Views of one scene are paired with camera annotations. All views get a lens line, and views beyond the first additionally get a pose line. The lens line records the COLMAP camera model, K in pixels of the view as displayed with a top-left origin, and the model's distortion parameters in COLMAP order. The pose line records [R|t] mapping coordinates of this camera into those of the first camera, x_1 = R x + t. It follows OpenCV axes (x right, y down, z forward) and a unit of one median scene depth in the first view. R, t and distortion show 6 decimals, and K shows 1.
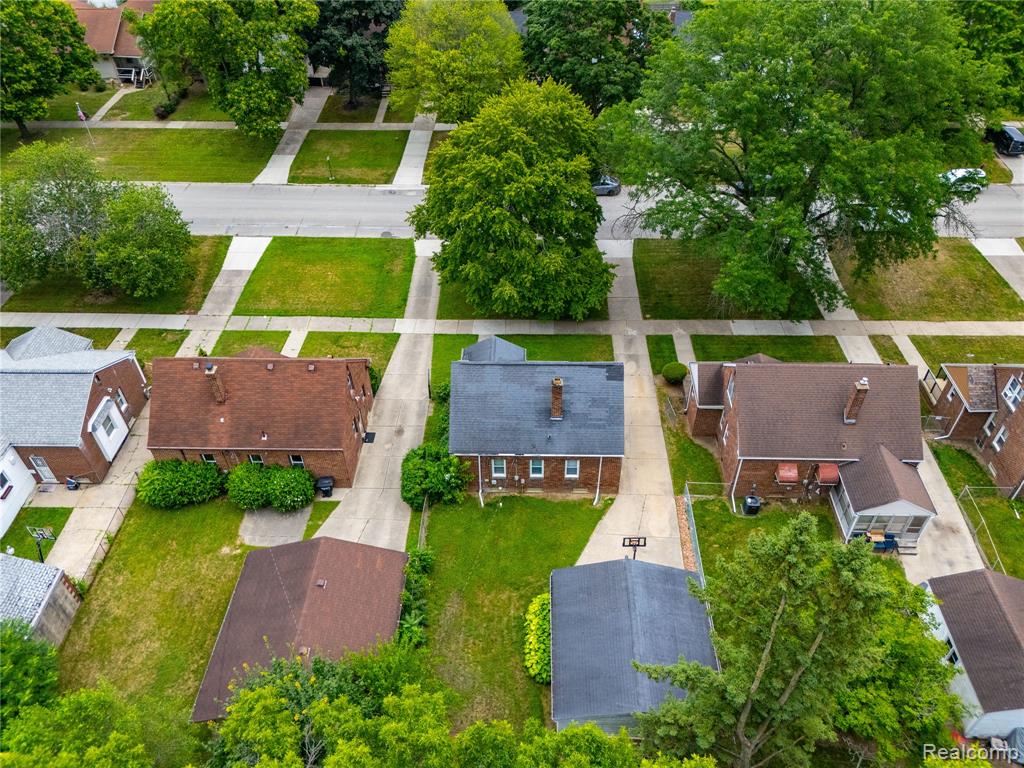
lens RADIAL K [[756.6, 0, 514.9], [0, 756.6, 387.6], [0, 0, 1]] dist [0.089254, -0.097536]
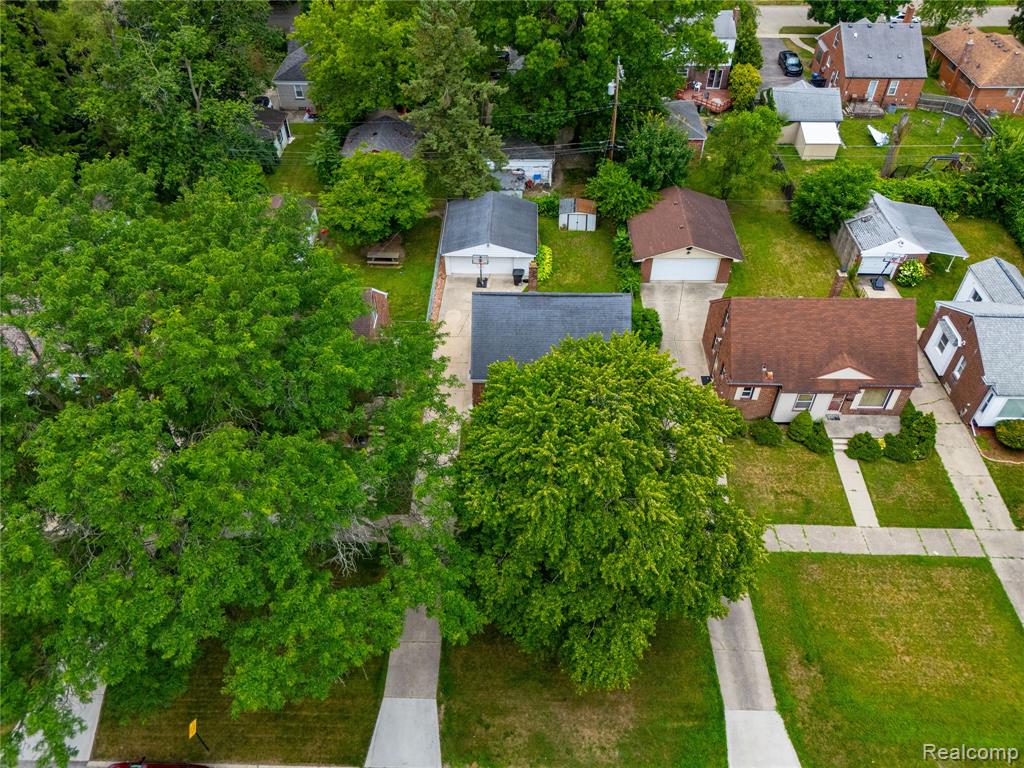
lens RADIAL K [[756.6, 0, 514.9], [0, 756.6, 387.6], [0, 0, 1]] dist [0.089254, -0.097536]
pose [[-0.999890, 0.014752, 0.001758, 0.063485], [0.002672, 0.062144, 0.998064, -0.858820], [0.014614, 0.997958, -0.062177, 0.931568]]
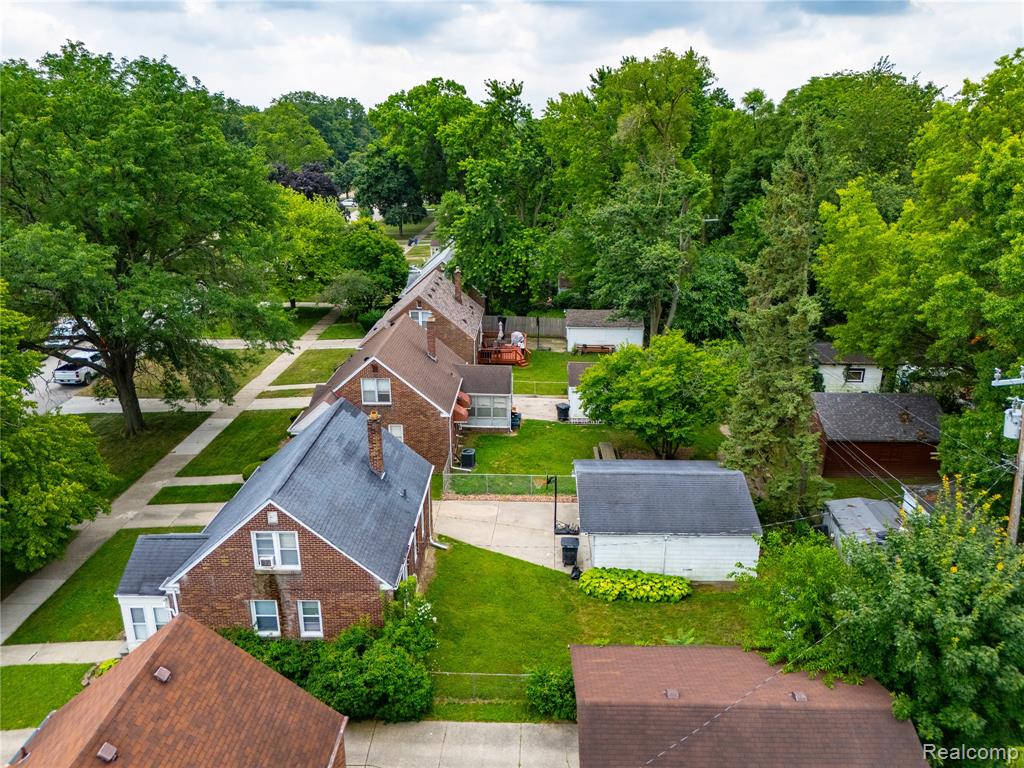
lens RADIAL K [[756.6, 0, 514.9], [0, 756.6, 387.6], [0, 0, 1]] dist [0.089254, -0.097536]
pose [[-0.000649, -0.313373, 0.949630, -0.477178], [0.678025, 0.697877, 0.230759, -0.078560], [-0.735039, 0.644023, 0.212022, 0.531631]]
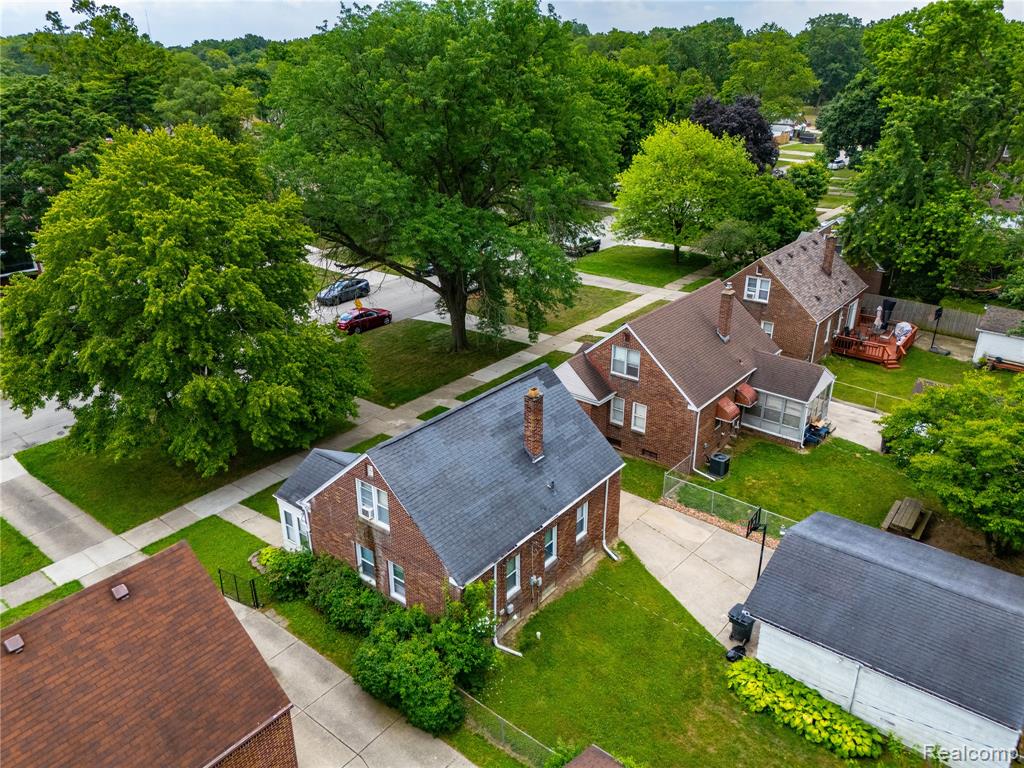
lens RADIAL K [[756.6, 0, 514.9], [0, 756.6, 387.6], [0, 0, 1]] dist [0.089254, -0.097536]
pose [[0.601847, -0.308834, 0.736480, -0.327060], [0.537056, 0.839044, -0.087036, 0.026880], [-0.591059, 0.447914, 0.670837, 0.413912]]
